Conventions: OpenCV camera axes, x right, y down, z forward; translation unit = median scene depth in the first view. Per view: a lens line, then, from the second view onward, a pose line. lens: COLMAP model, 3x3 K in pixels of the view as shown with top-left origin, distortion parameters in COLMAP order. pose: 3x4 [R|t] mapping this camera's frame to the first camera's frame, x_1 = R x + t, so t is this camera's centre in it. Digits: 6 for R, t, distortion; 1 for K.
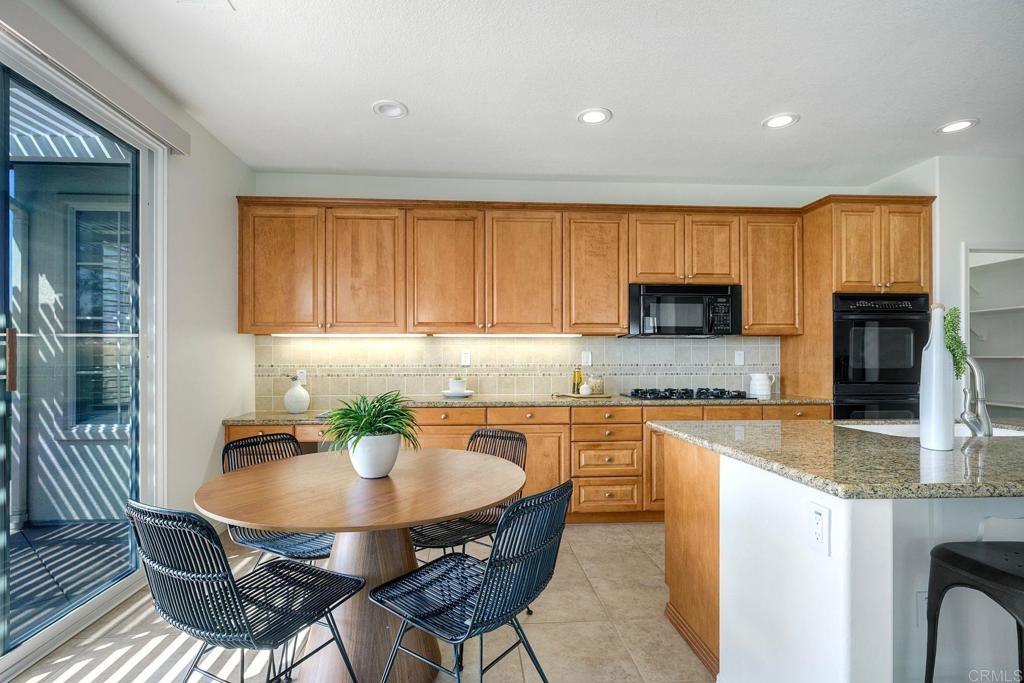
lens RADIAL K [[489.9, 0, 508.6], [0, 489.9, 354.8], [0, 0, 1]] dist [-0.001746, -0.000198]
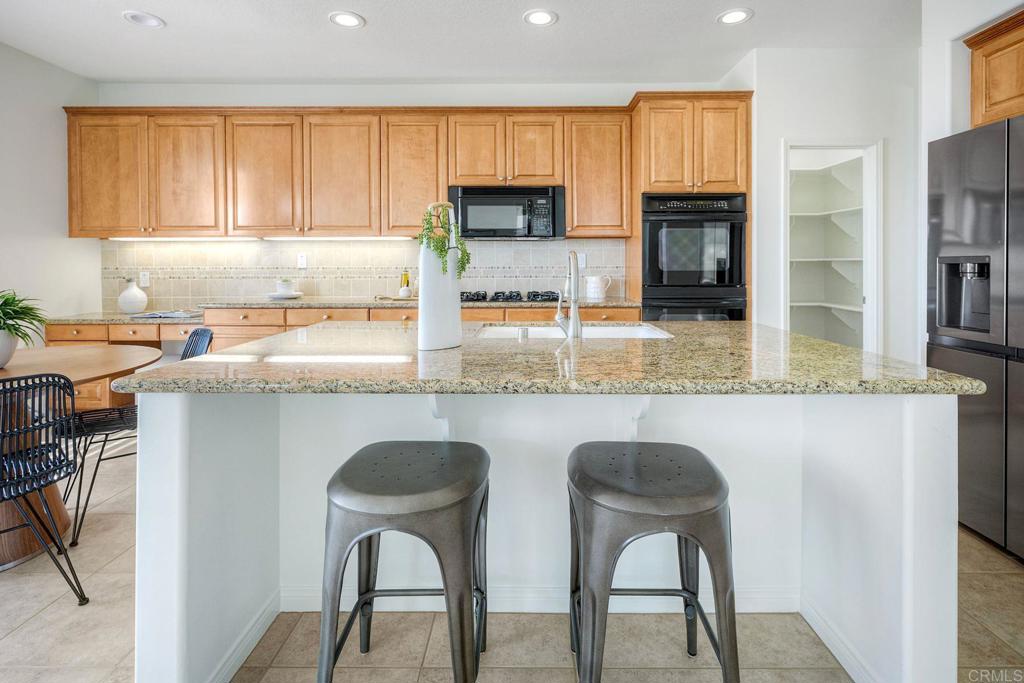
lens RADIAL K [[491.3, 0, 532.5], [0, 491.3, 268.2], [0, 0, 1]] dist [-0.001919, -0.000471]
pose [[0.998039, -0.000533, -0.062589, 0.496511], [0.001633, 0.999845, 0.017512, 0.005246], [0.062570, -0.017580, 0.997886, 0.007915]]
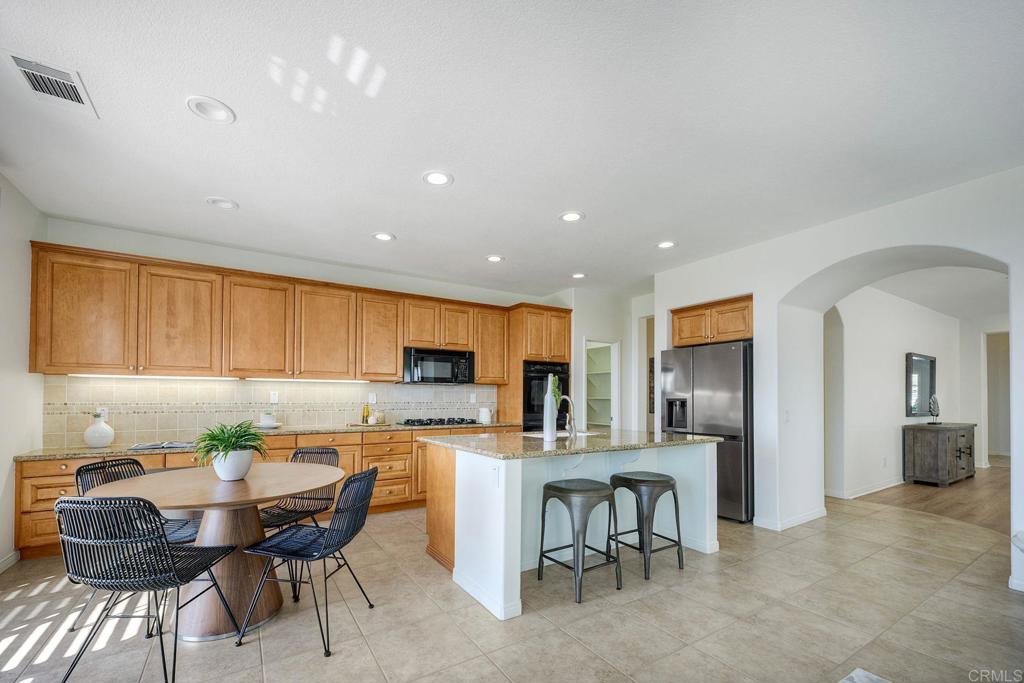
lens RADIAL K [[414.4, 0, 498.5], [0, 414.4, 391.4], [0, 0, 1]] dist [-0.000054, -0.000026]
pose [[0.885939, 0.011556, 0.463658, -0.077114], [-0.008239, 0.999924, -0.009178, -0.003827], [-0.463729, 0.004311, 0.885967, -0.229374]]
